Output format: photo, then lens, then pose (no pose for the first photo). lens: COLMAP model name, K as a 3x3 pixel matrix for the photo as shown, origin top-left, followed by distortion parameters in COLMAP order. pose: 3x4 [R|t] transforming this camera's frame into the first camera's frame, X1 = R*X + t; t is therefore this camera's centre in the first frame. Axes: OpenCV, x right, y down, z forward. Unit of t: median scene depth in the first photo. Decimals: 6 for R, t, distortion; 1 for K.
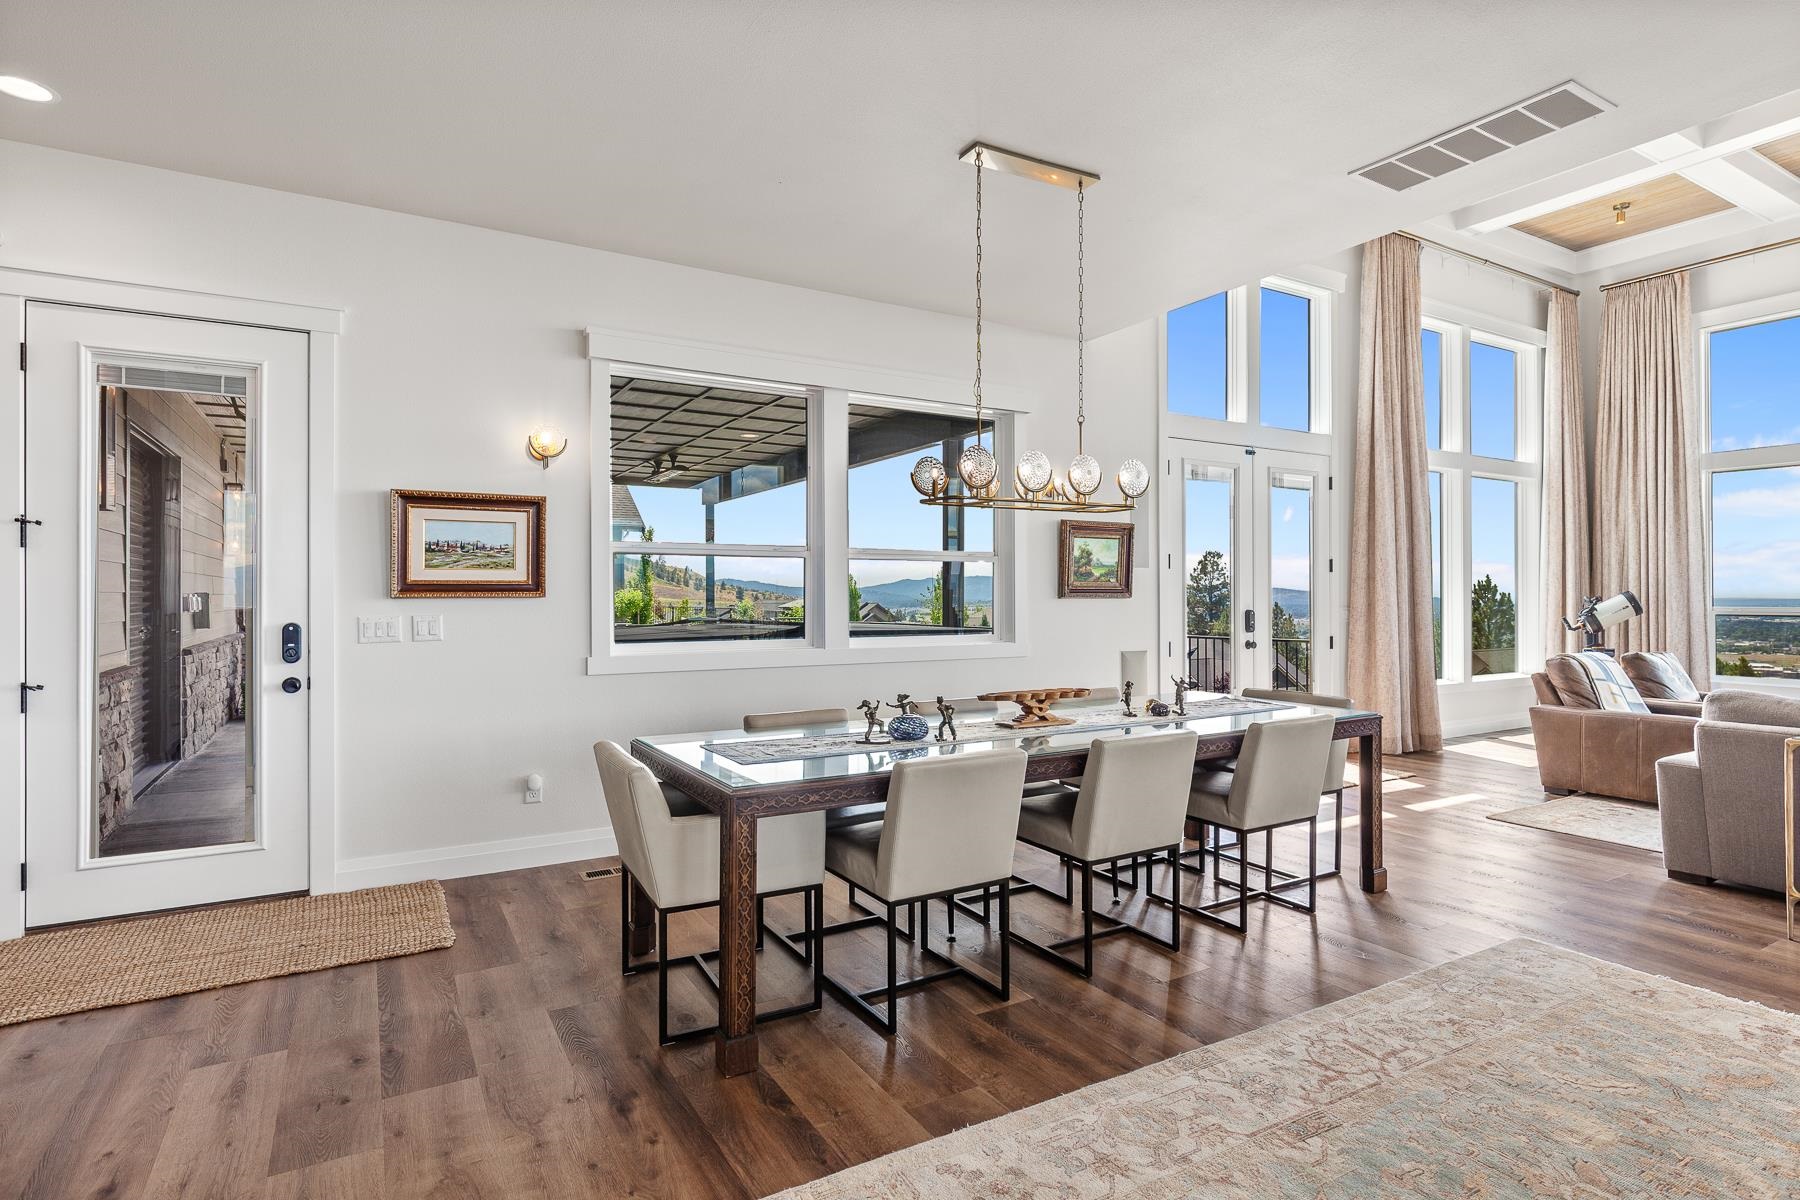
lens RADIAL K [[915.6, 0, 907.2], [0, 915.6, 595.7], [0, 0, 1]] dist [-0.004906, 0.000403]
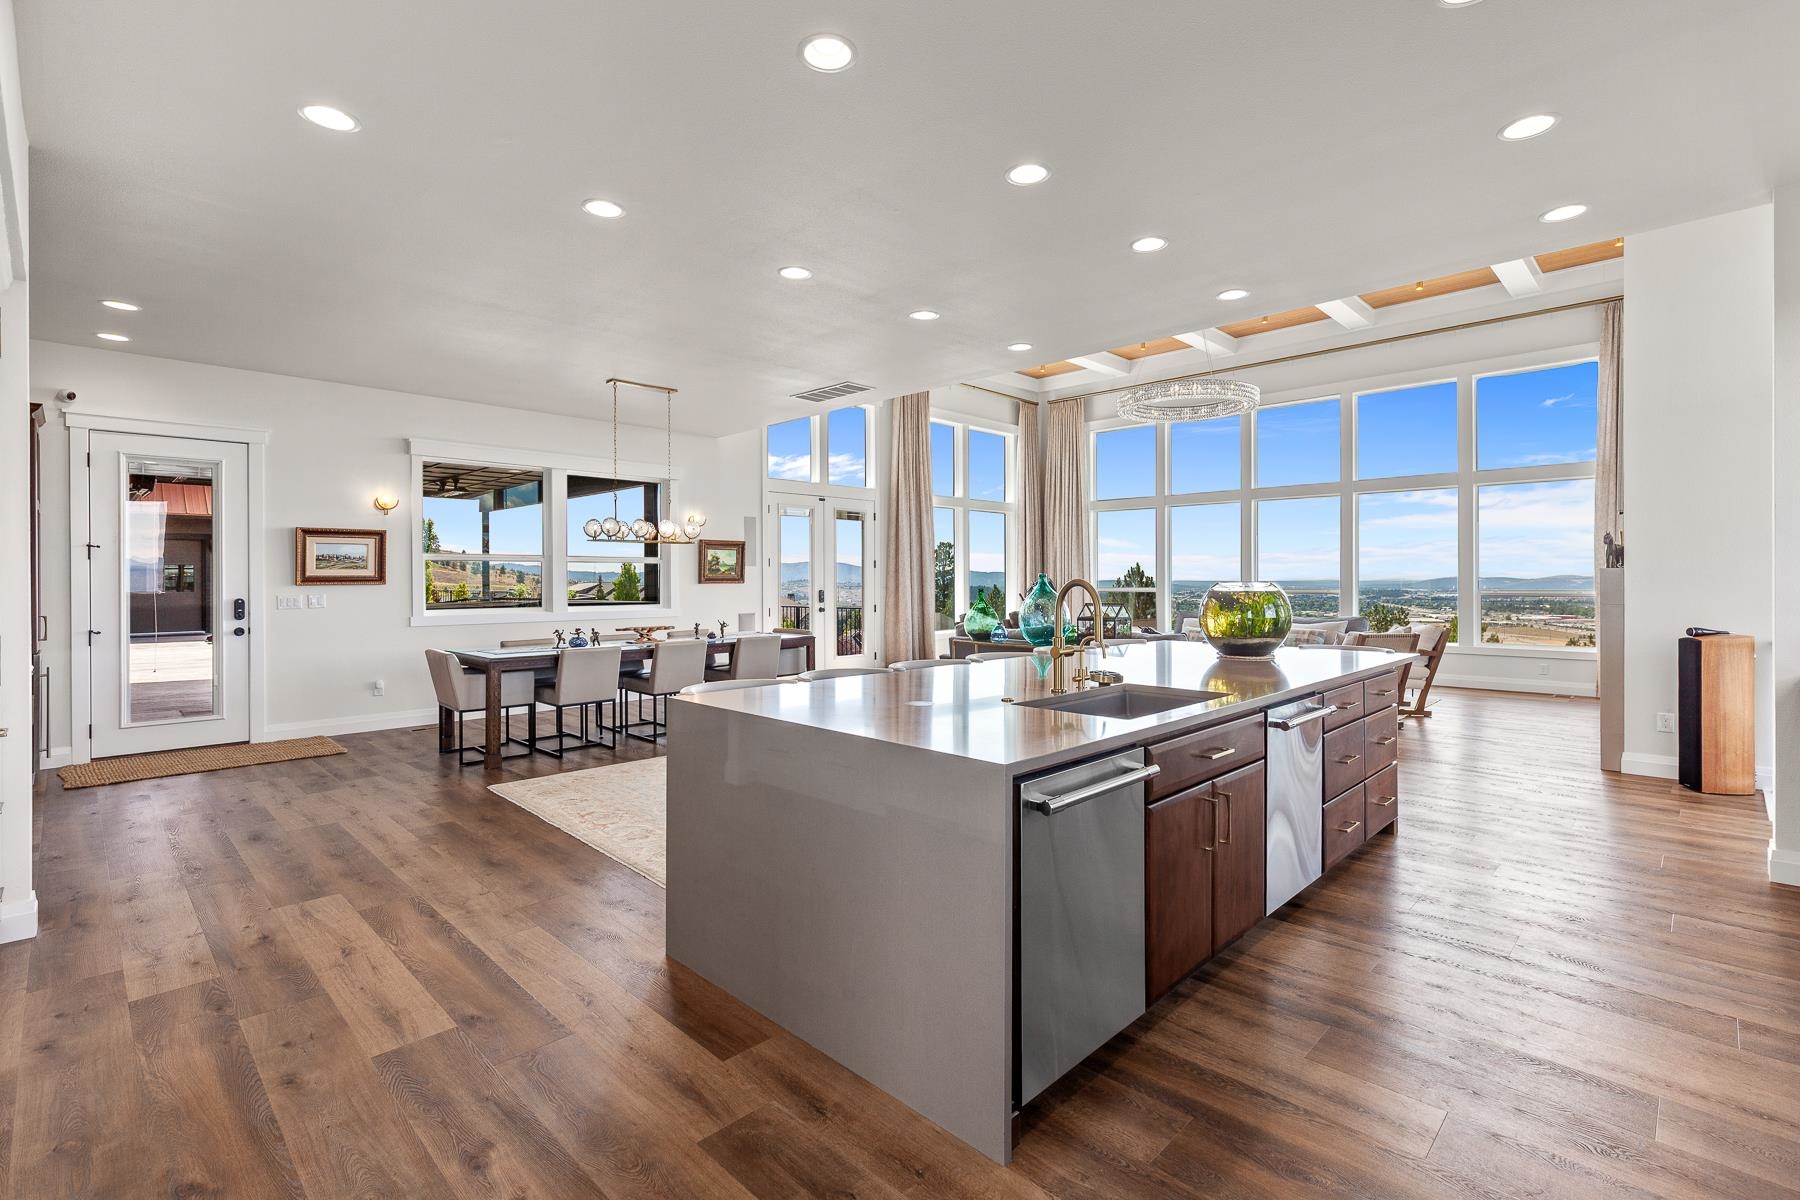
lens RADIAL K [[819.7, 0, 892.9], [0, 819.7, 581.5], [0, 0, 1]] dist [0.001800, 0.000184]
pose [[0.969834, -0.002294, 0.243754, 0.171282], [0.001660, 0.999995, 0.002805, -0.005973], [-0.243759, -0.002316, 0.969833, -0.752525]]
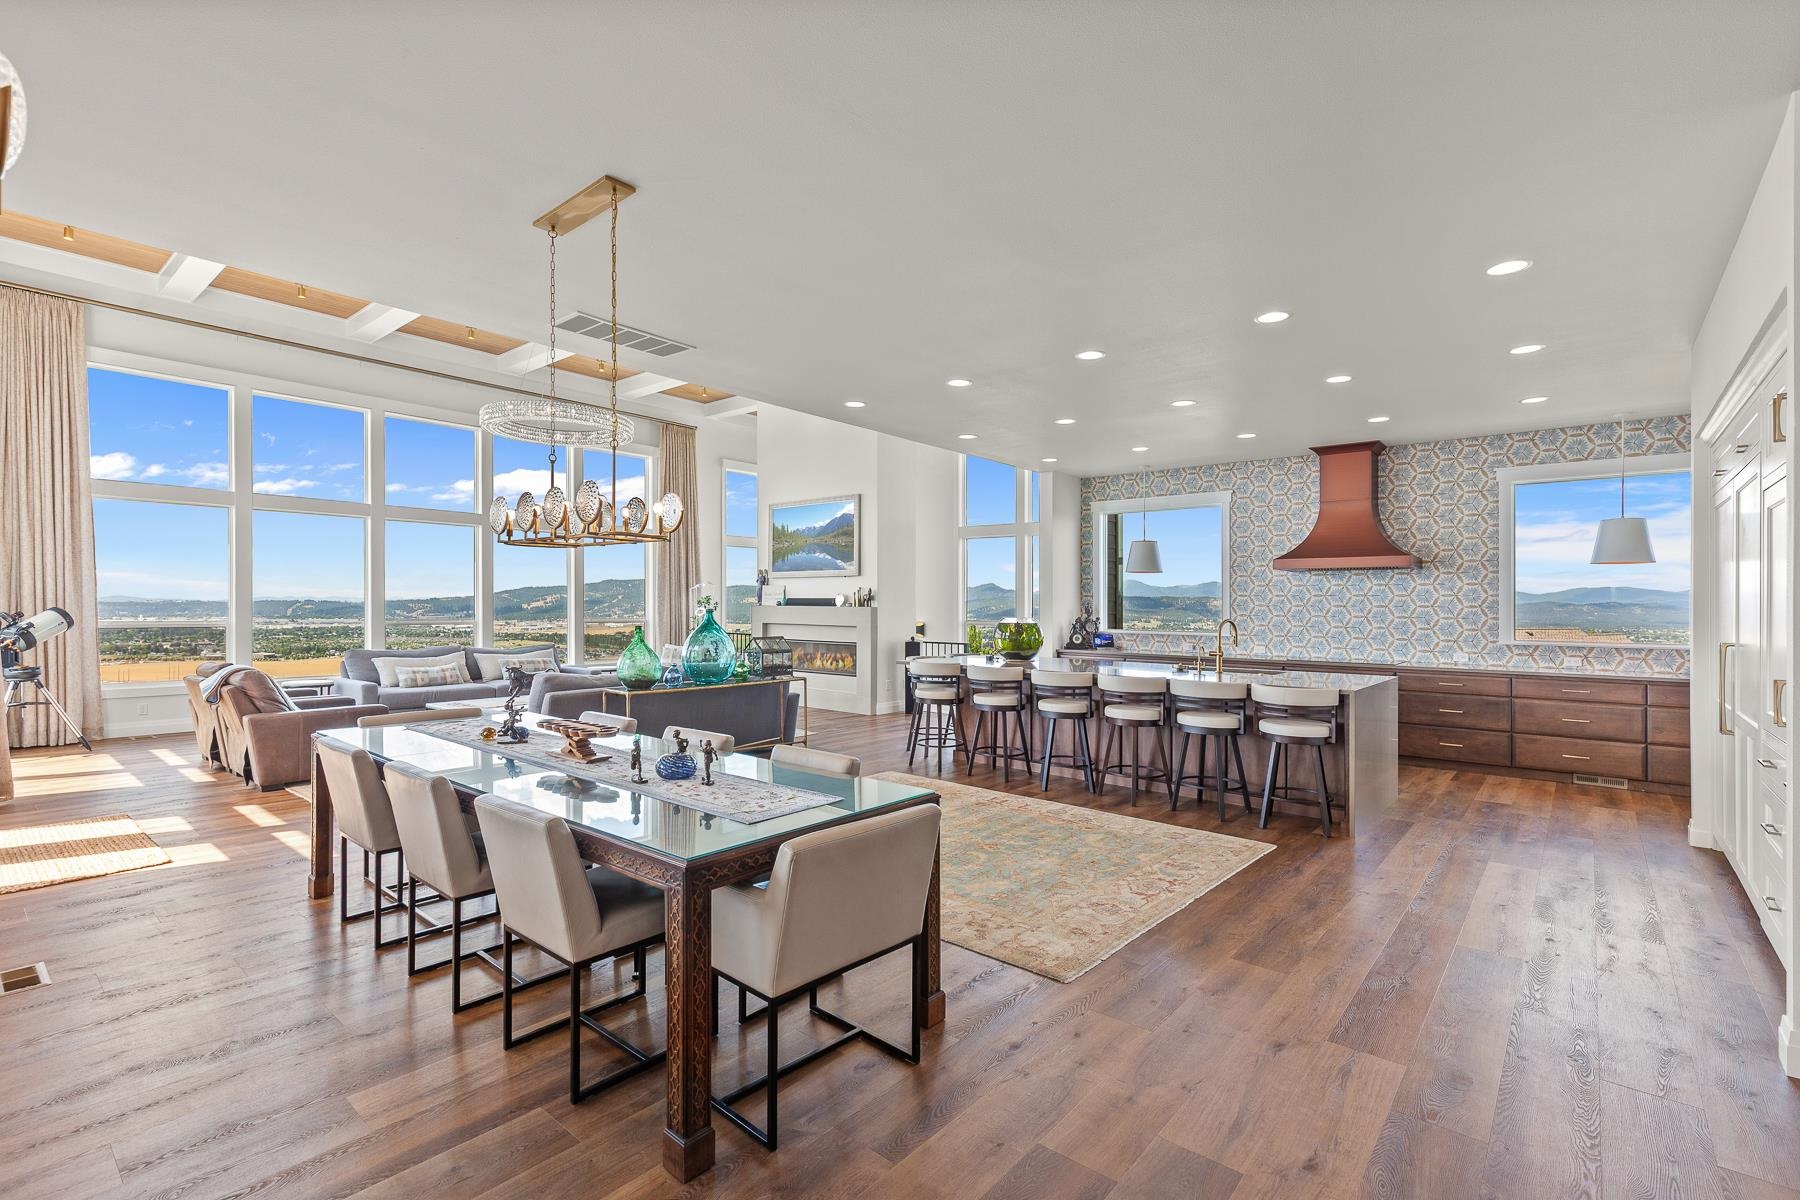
lens RADIAL K [[819.7, 0, 897.8], [0, 819.7, 623.0], [0, 0, 1]] dist [0.001800, 0.000184]
pose [[-0.332819, -0.020328, 0.942772, -0.592577], [-0.010304, 0.999786, 0.017919, -0.020801], [-0.942935, -0.003751, -0.332957, 0.687629]]
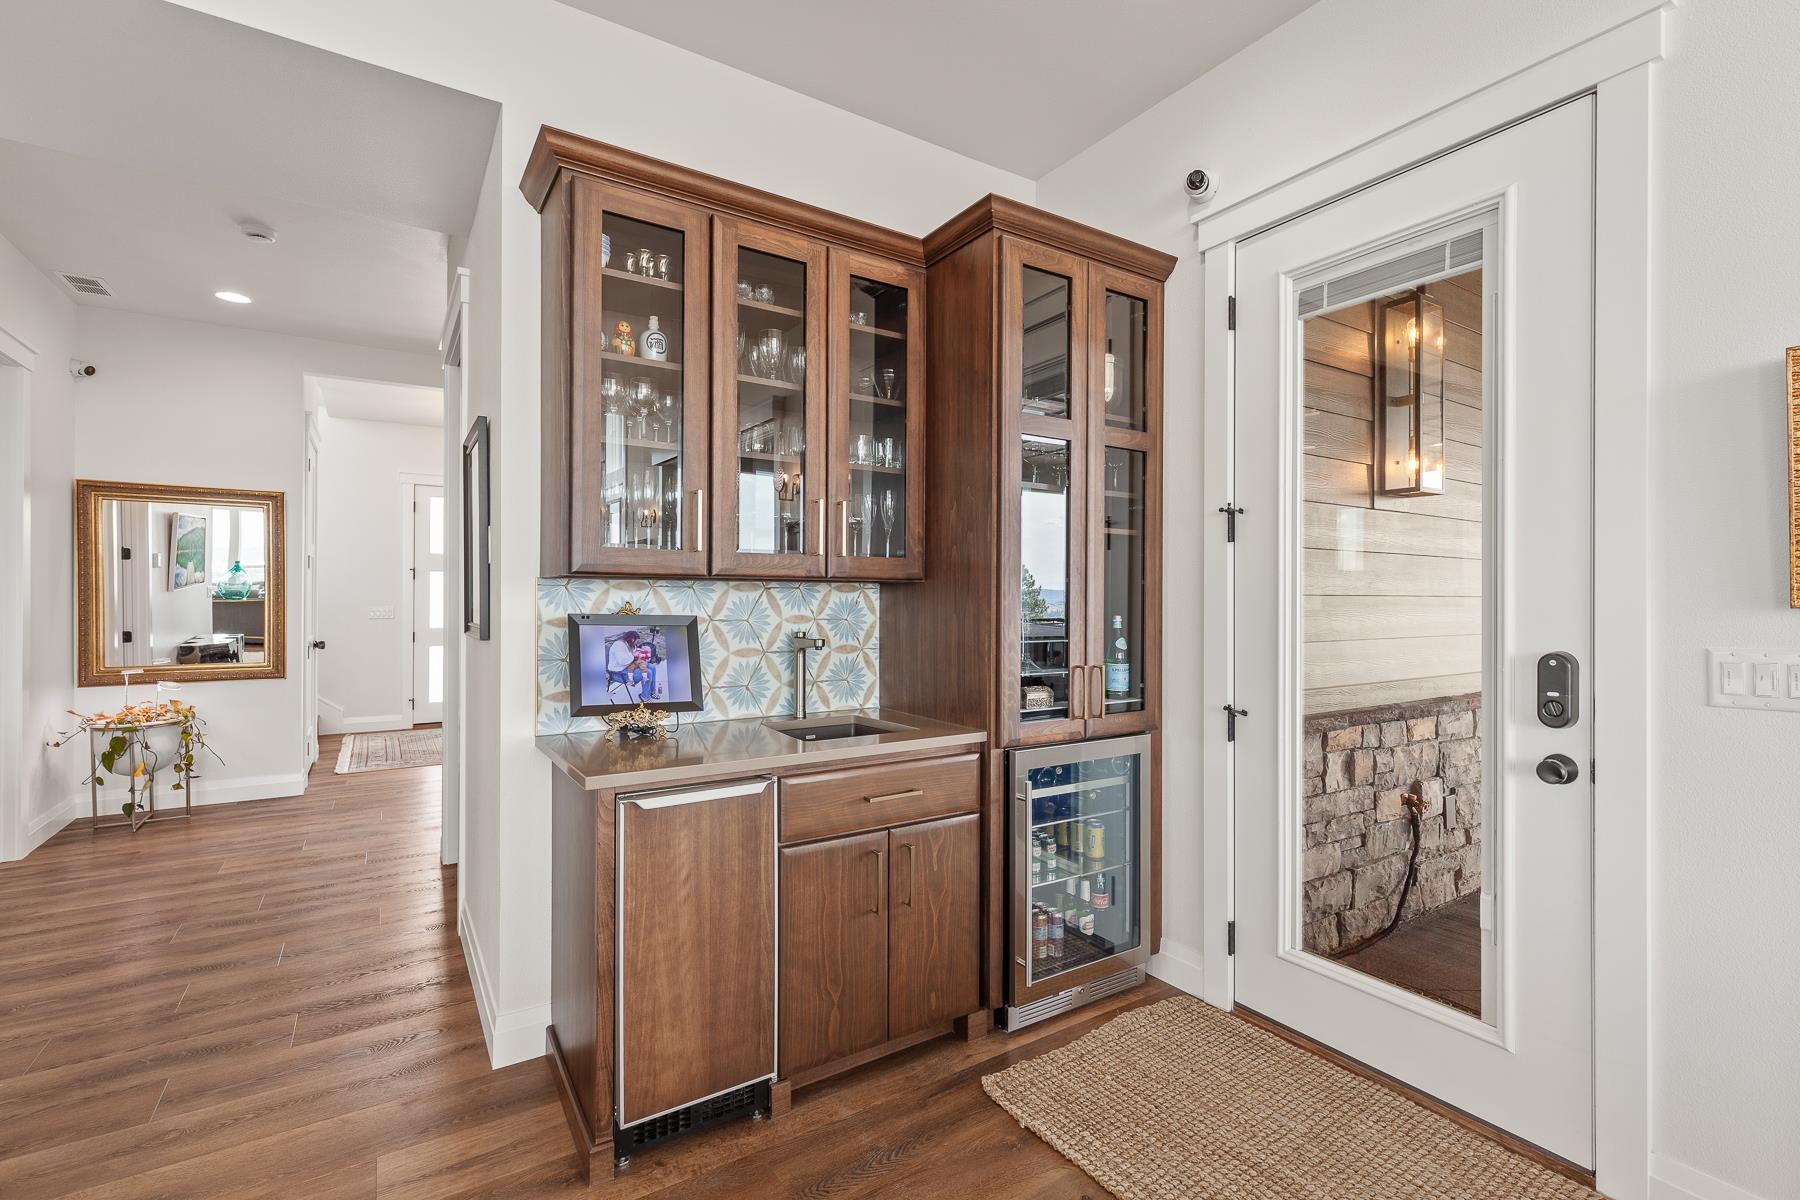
lens RADIAL K [[819.7, 0, 896.5], [0, 819.7, 596.8], [0, 0, 1]] dist [0.001800, 0.000184]
pose [[0.043732, -0.000448, -0.999043, -0.164058], [0.002954, 0.999996, -0.000319, -0.002783], [0.999039, -0.002937, 0.043733, 0.460358]]
